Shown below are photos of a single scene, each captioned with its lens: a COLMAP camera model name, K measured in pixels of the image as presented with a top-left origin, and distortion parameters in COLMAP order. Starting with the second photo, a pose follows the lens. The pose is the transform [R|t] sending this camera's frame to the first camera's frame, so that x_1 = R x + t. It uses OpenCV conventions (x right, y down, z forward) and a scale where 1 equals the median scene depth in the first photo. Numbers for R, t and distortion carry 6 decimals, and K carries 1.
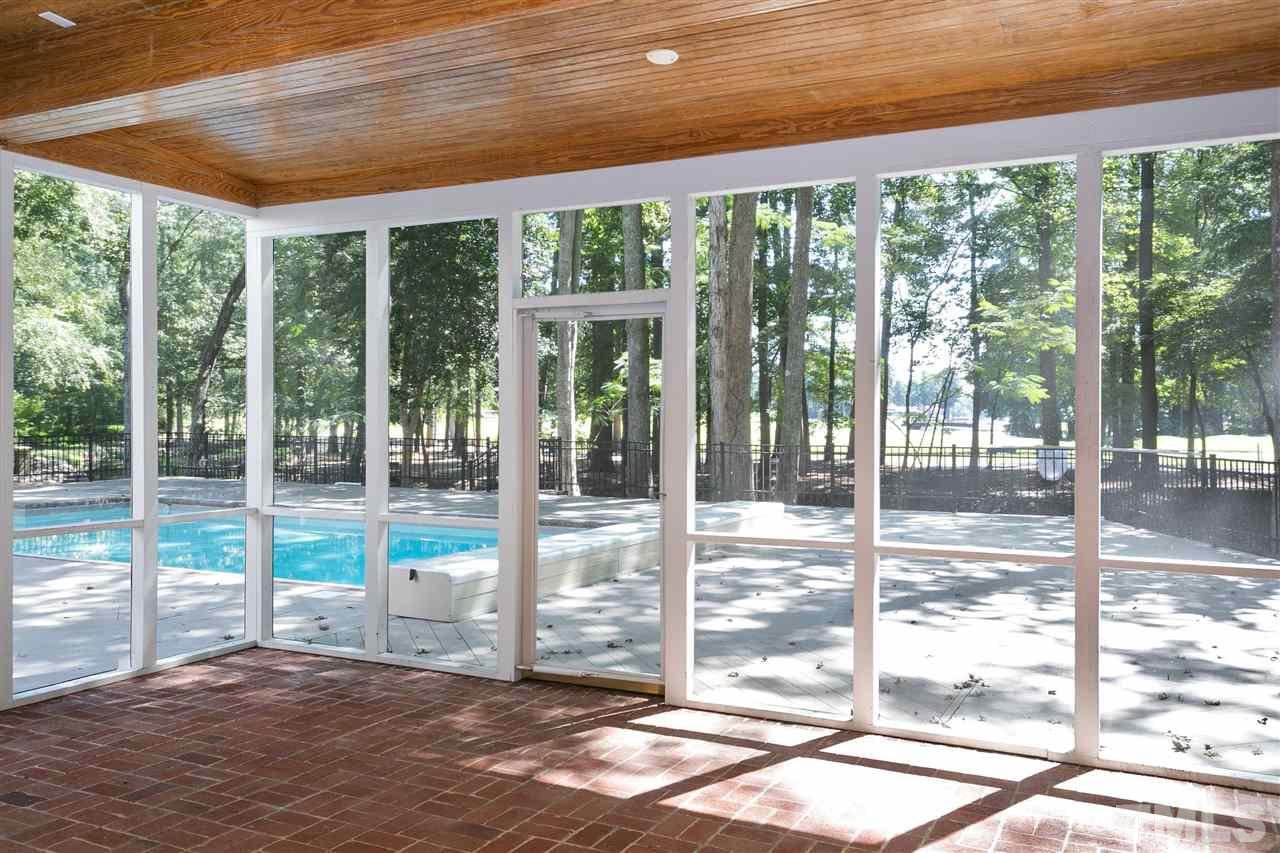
lens RADIAL K [[1028.6, 0, 641.3], [0, 1028.6, 422.9], [0, 0, 1]] dist [0.032054, 0.007266]
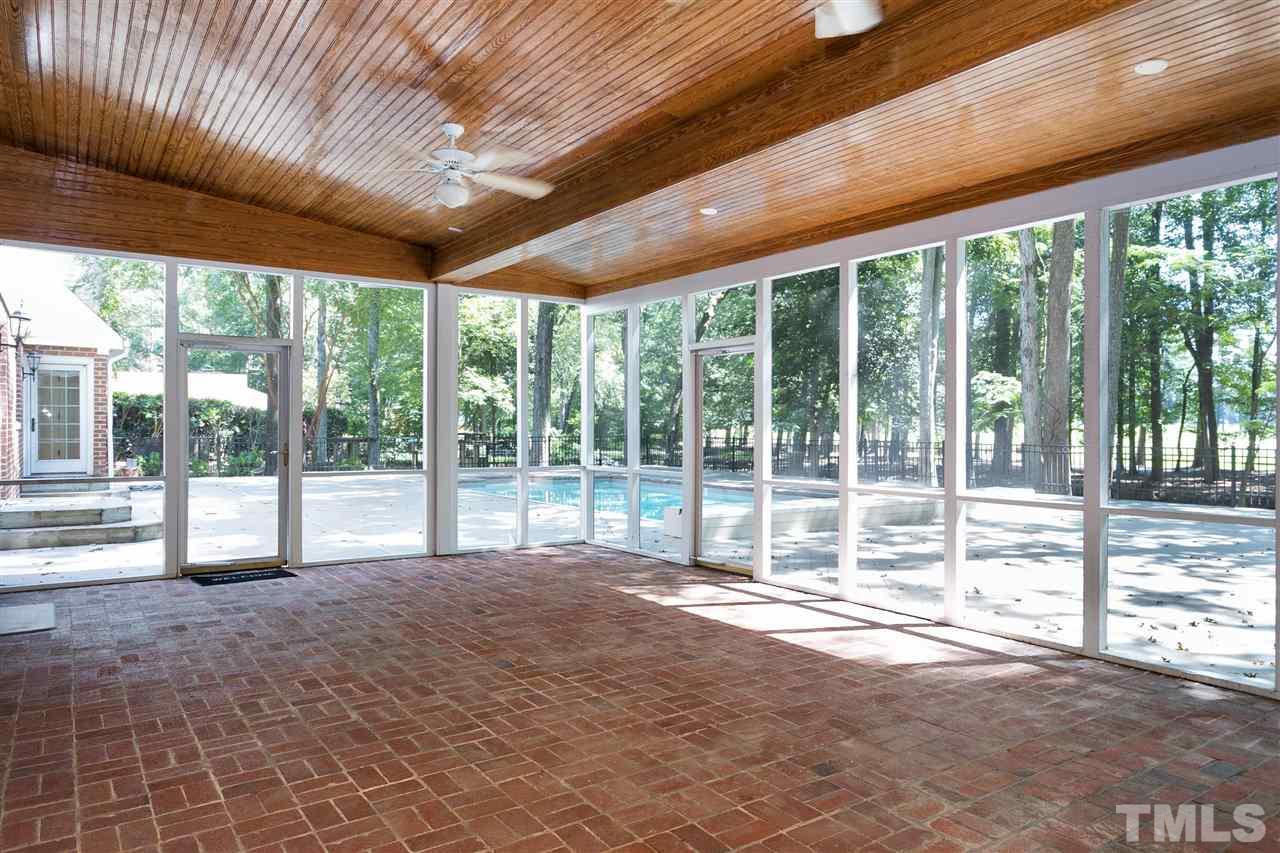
lens RADIAL K [[836.6, 0, 640.1], [0, 836.6, 428.2], [0, 0, 1]] dist [0.007787, 0.000783]
pose [[0.881209, 0.001858, -0.472723, 0.421078], [-0.005400, 0.999967, -0.006135, 0.027245], [0.472696, 0.007958, 0.881189, -0.247192]]
